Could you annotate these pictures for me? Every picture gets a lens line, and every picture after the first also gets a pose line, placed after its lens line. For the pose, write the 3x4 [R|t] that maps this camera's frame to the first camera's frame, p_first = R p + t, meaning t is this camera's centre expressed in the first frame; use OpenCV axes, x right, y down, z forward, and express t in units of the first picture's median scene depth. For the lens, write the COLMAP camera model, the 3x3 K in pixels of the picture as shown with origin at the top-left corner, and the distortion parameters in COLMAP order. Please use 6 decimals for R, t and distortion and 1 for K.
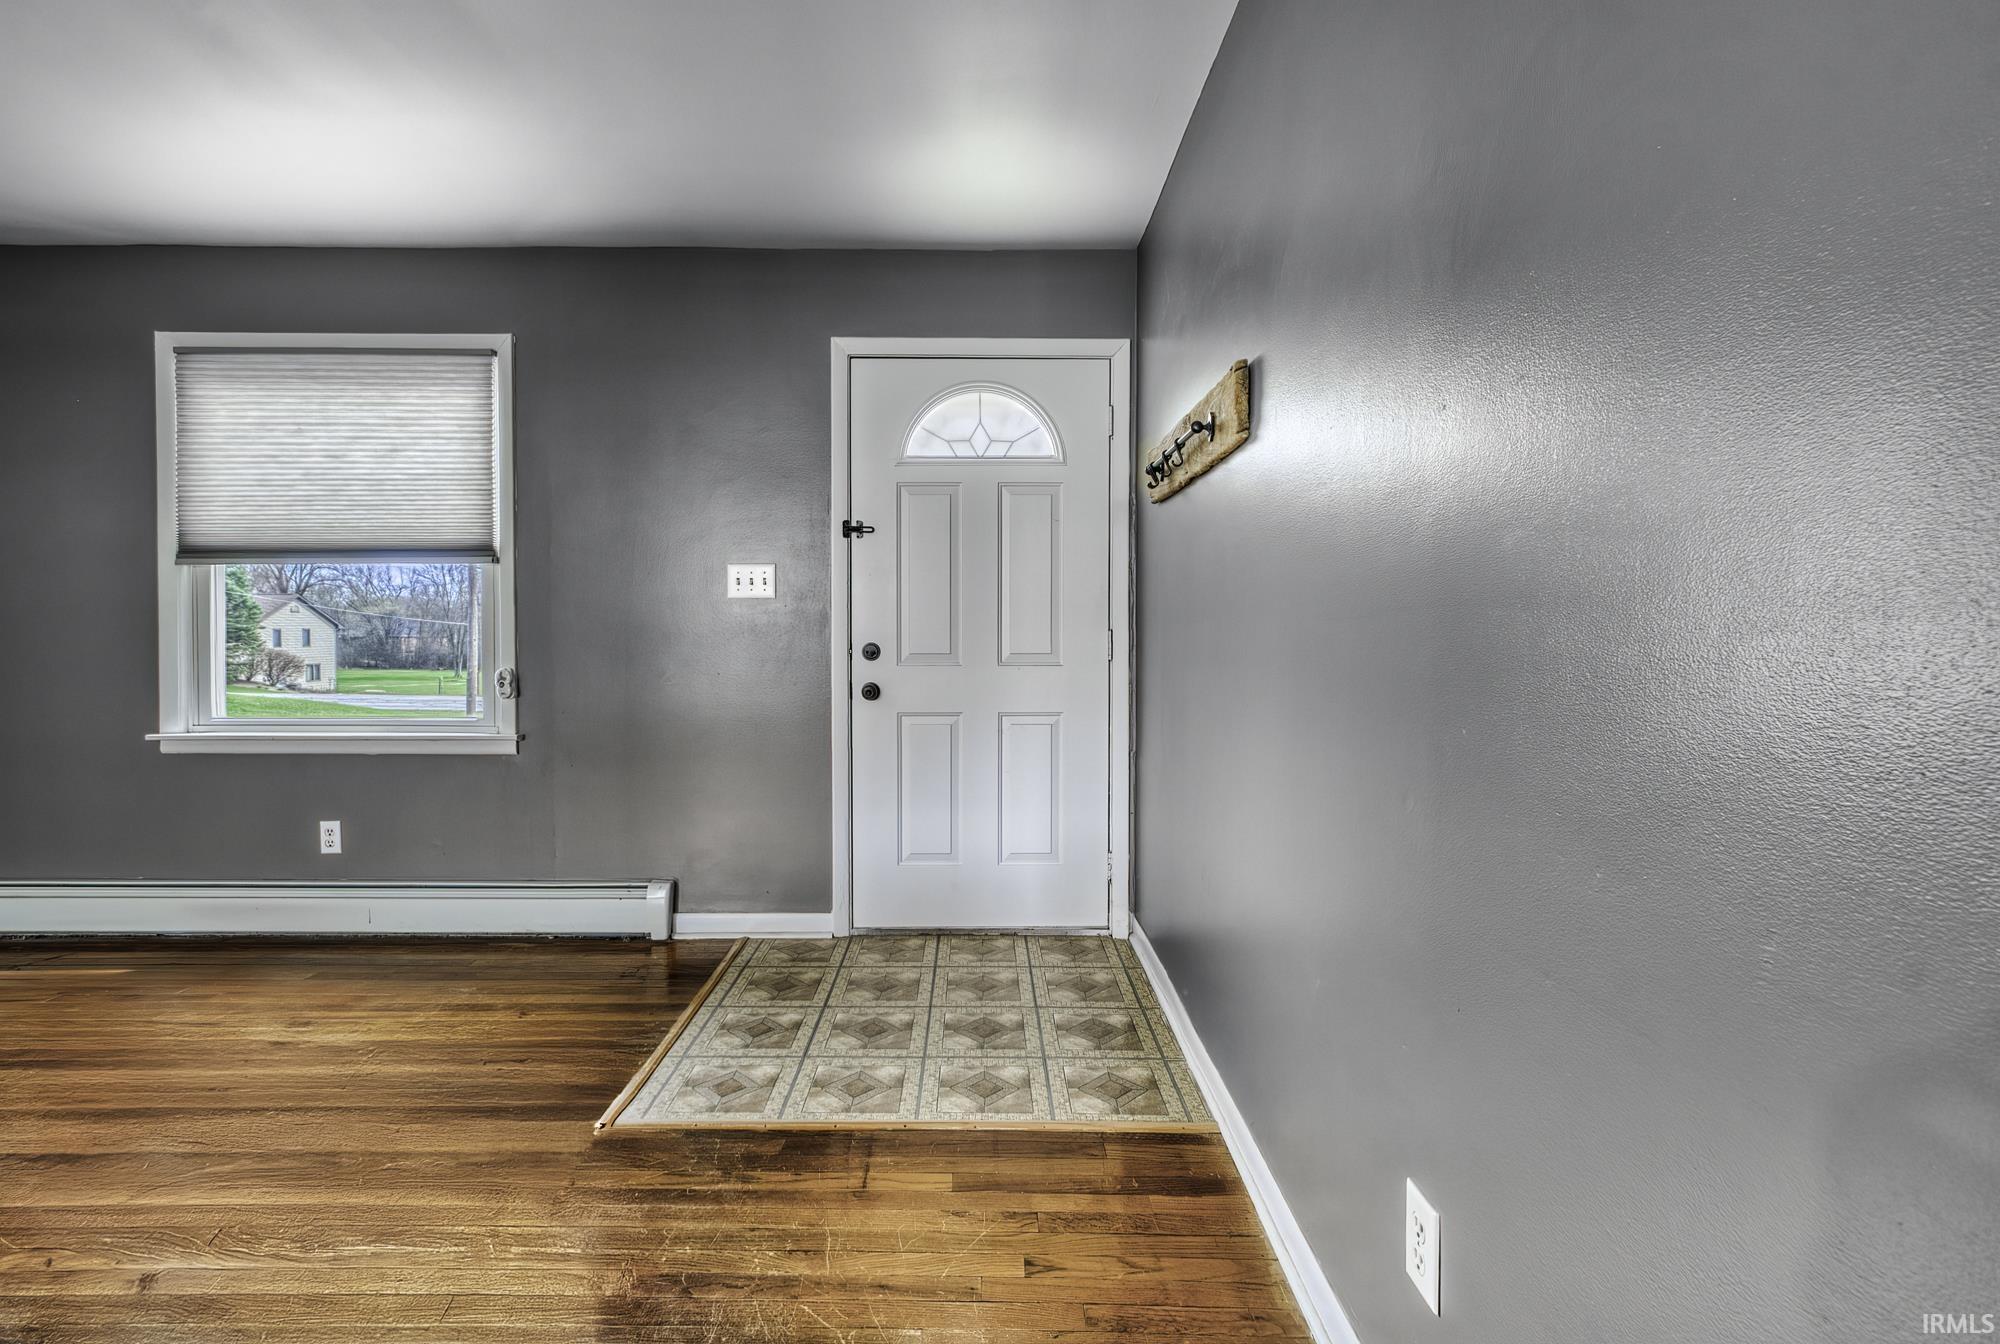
lens RADIAL K [[929.8, 0, 1004.0], [0, 929.8, 640.9], [0, 0, 1]] dist [0.010095, -0.000431]
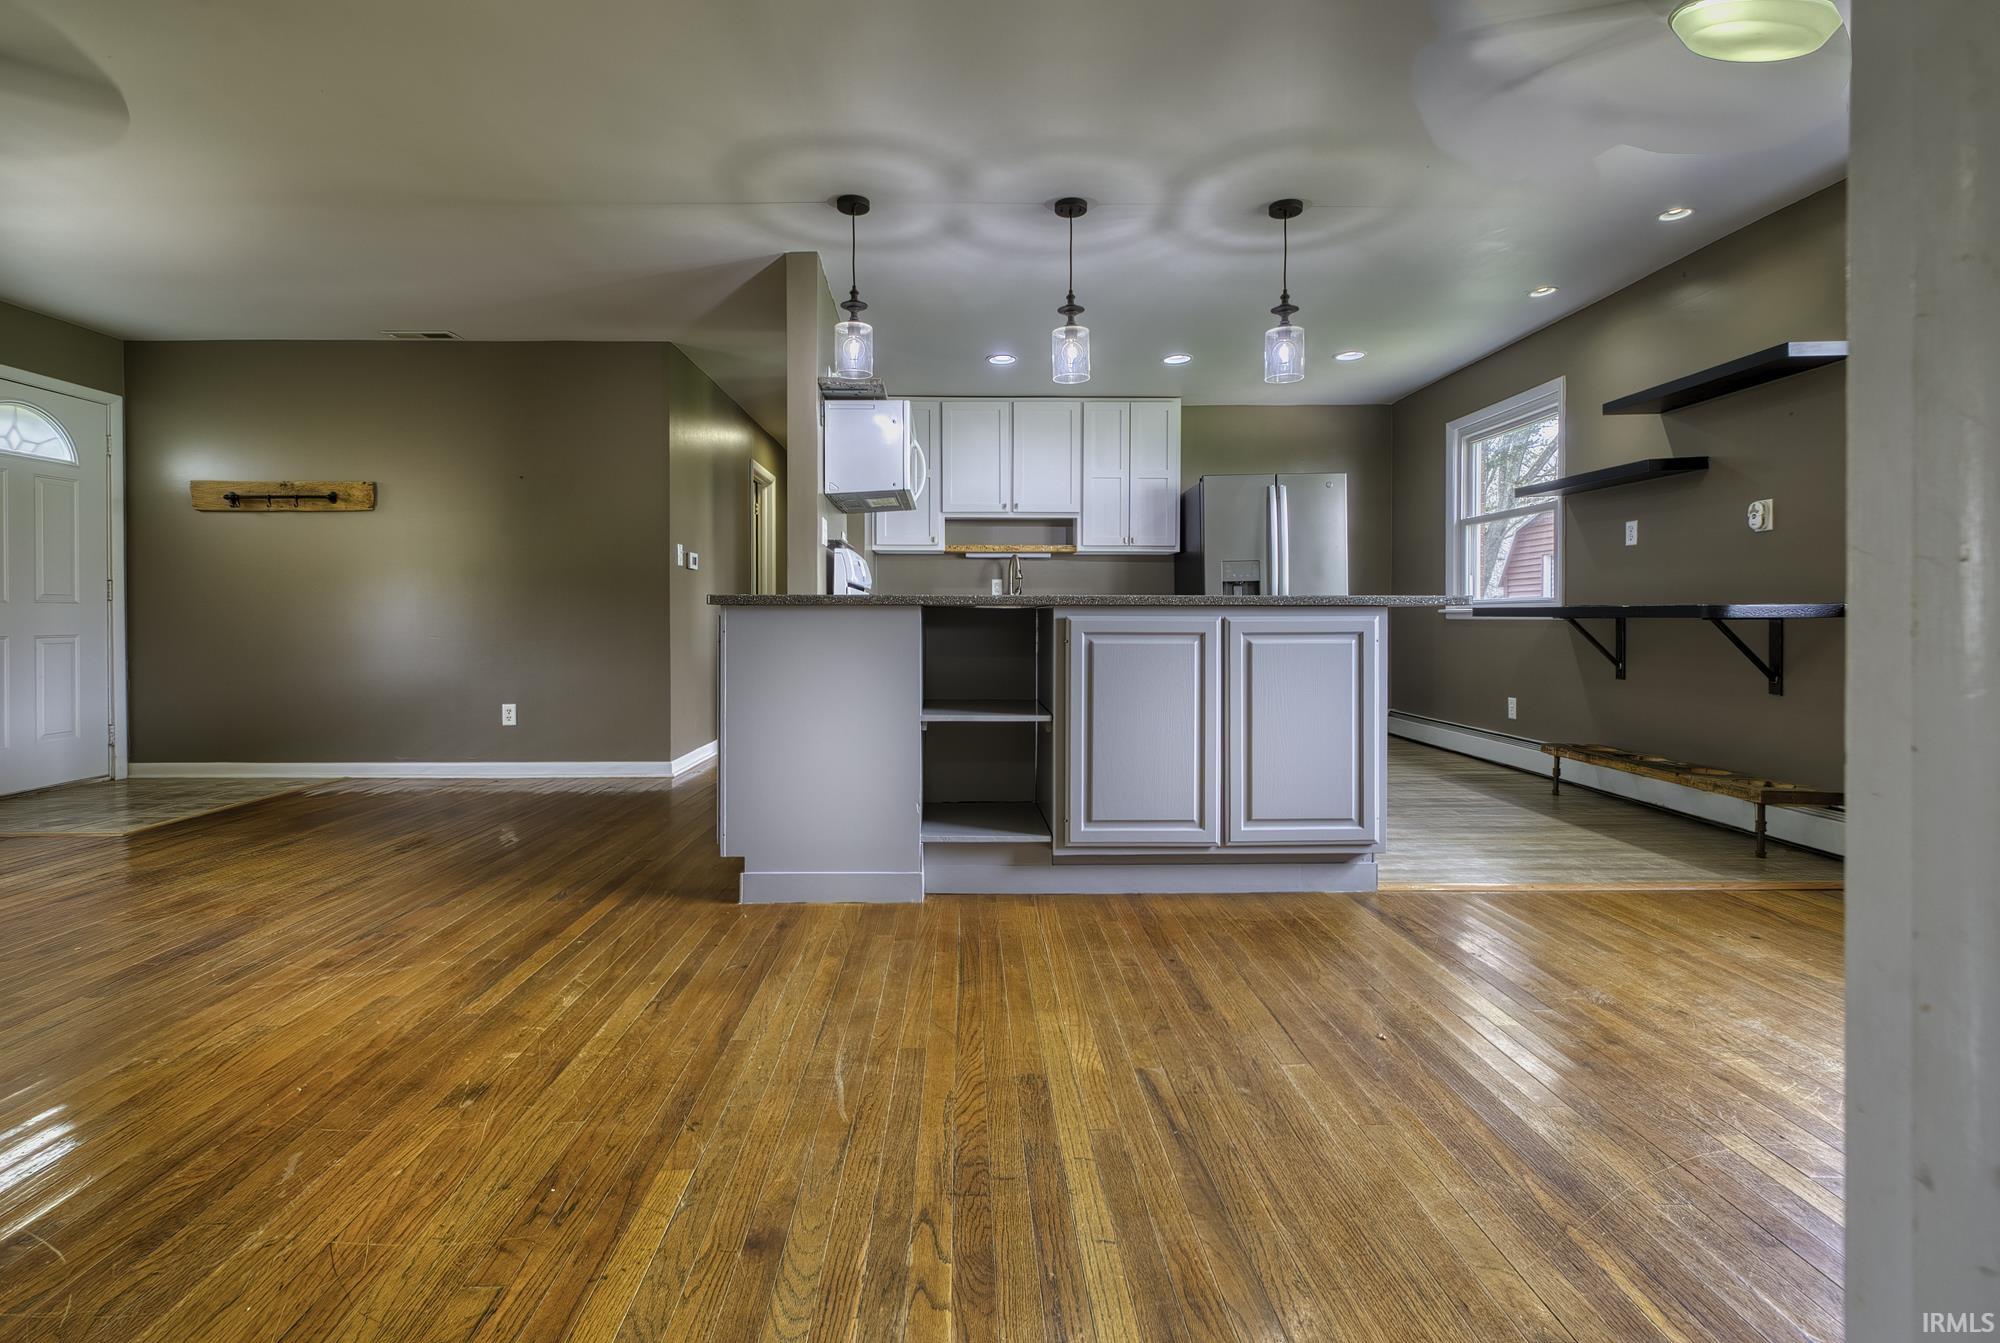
lens RADIAL K [[915.7, 0, 945.5], [0, 915.7, 623.4], [0, 0, 1]] dist [0.010358, -0.000488]
pose [[0.021100, -0.008238, 0.999743, -1.385627], [0.021507, 0.999738, 0.007784, 0.077257], [-0.999546, 0.021337, 0.021271, -0.414026]]
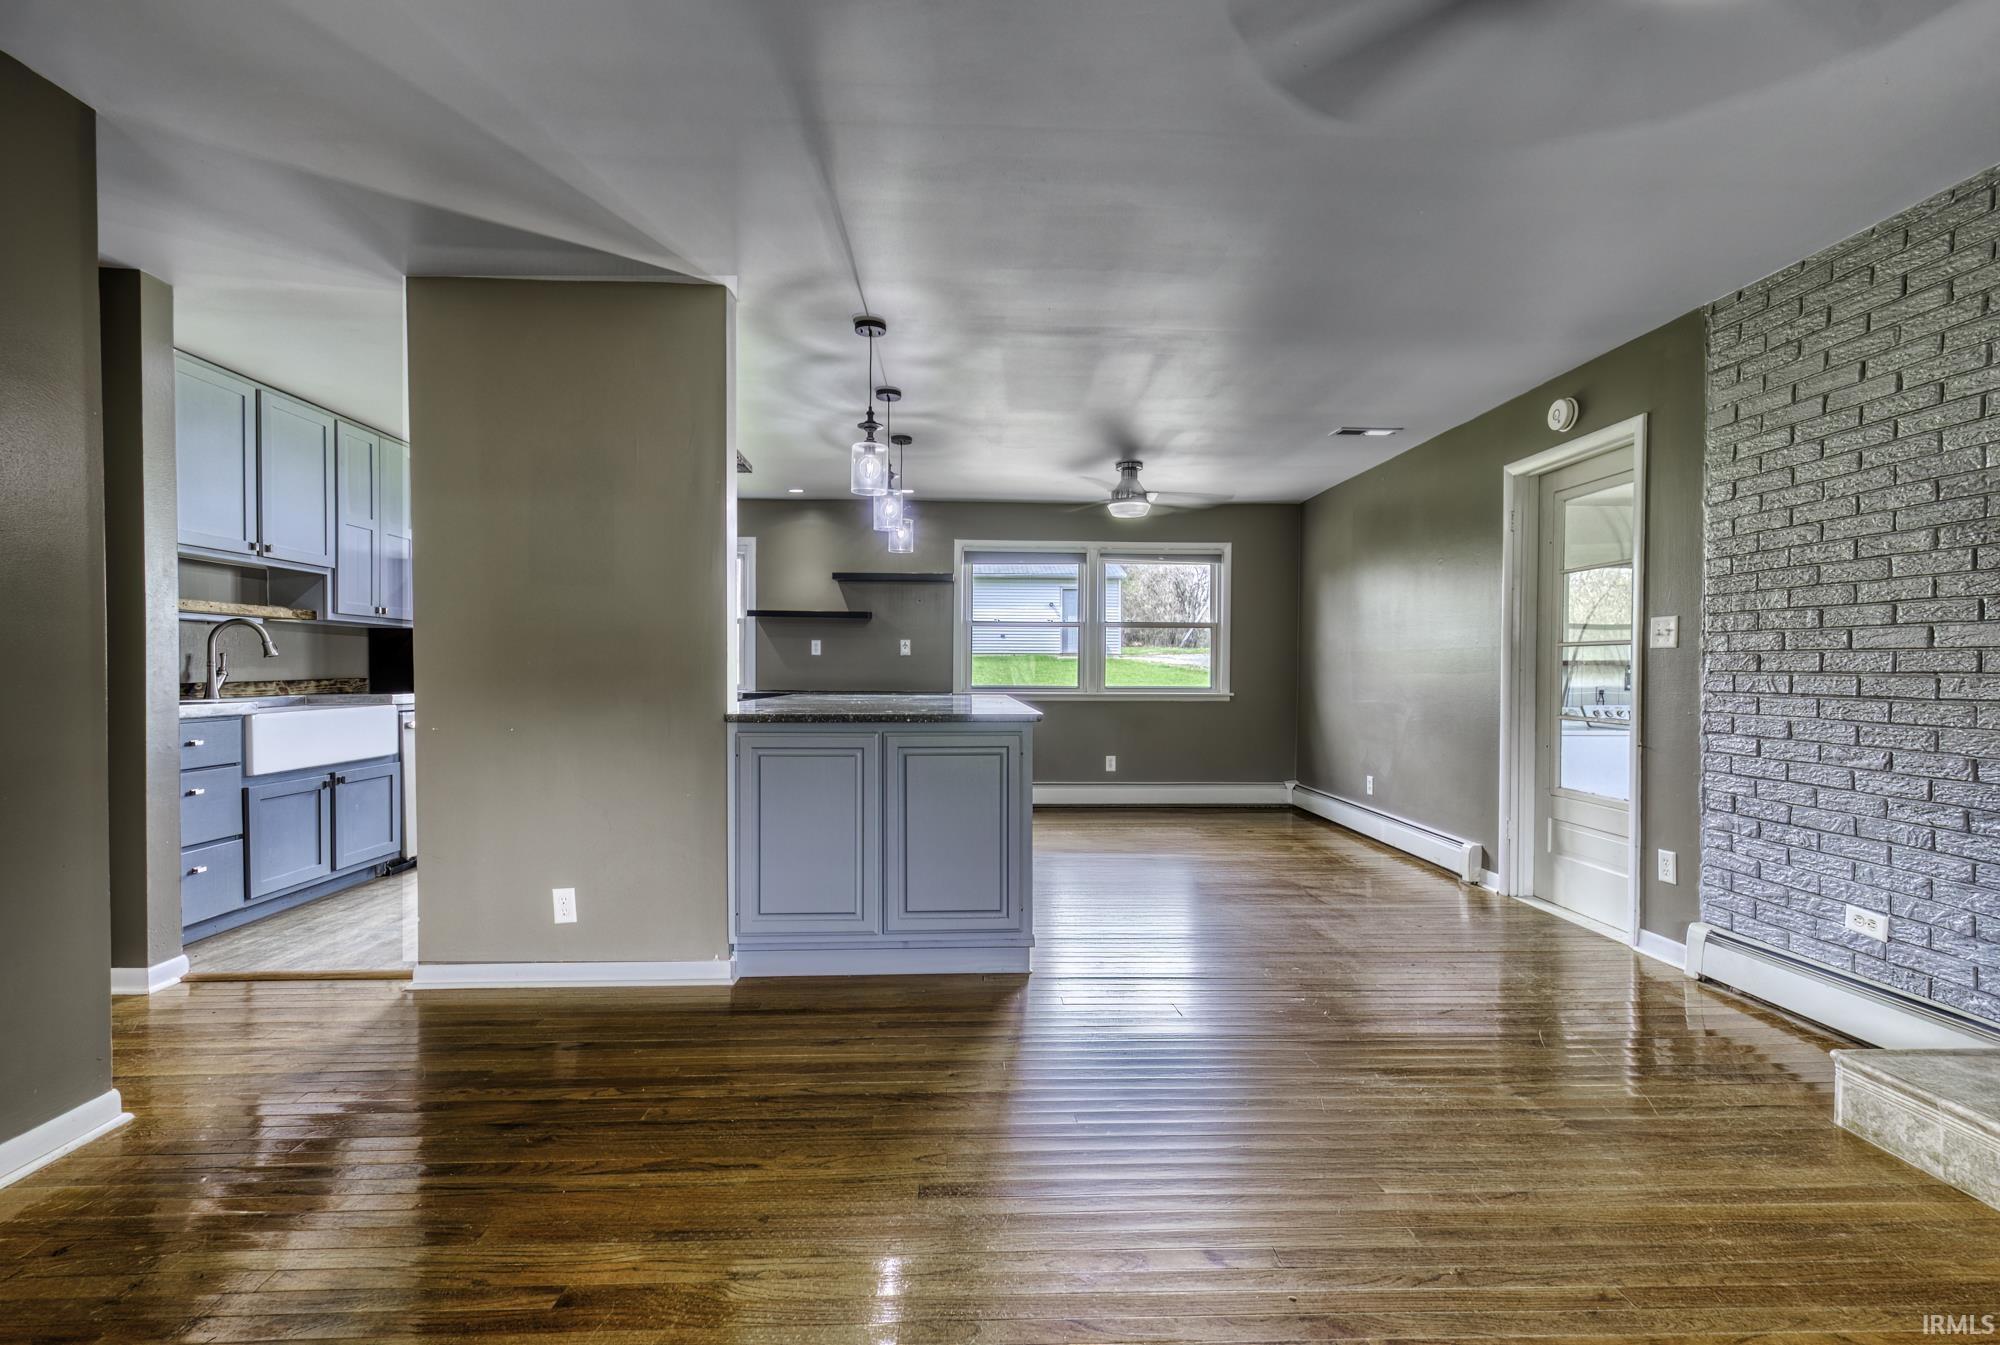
lens RADIAL K [[901.4, 0, 1022.5], [0, 901.4, 683.9], [0, 0, 1]] dist [0.015767, 0.000089]
pose [[-0.999173, -0.004793, -0.040385, -0.488945], [-0.006346, 0.999242, 0.038418, -0.015855], [0.040171, 0.038643, -0.998445, 0.774752]]
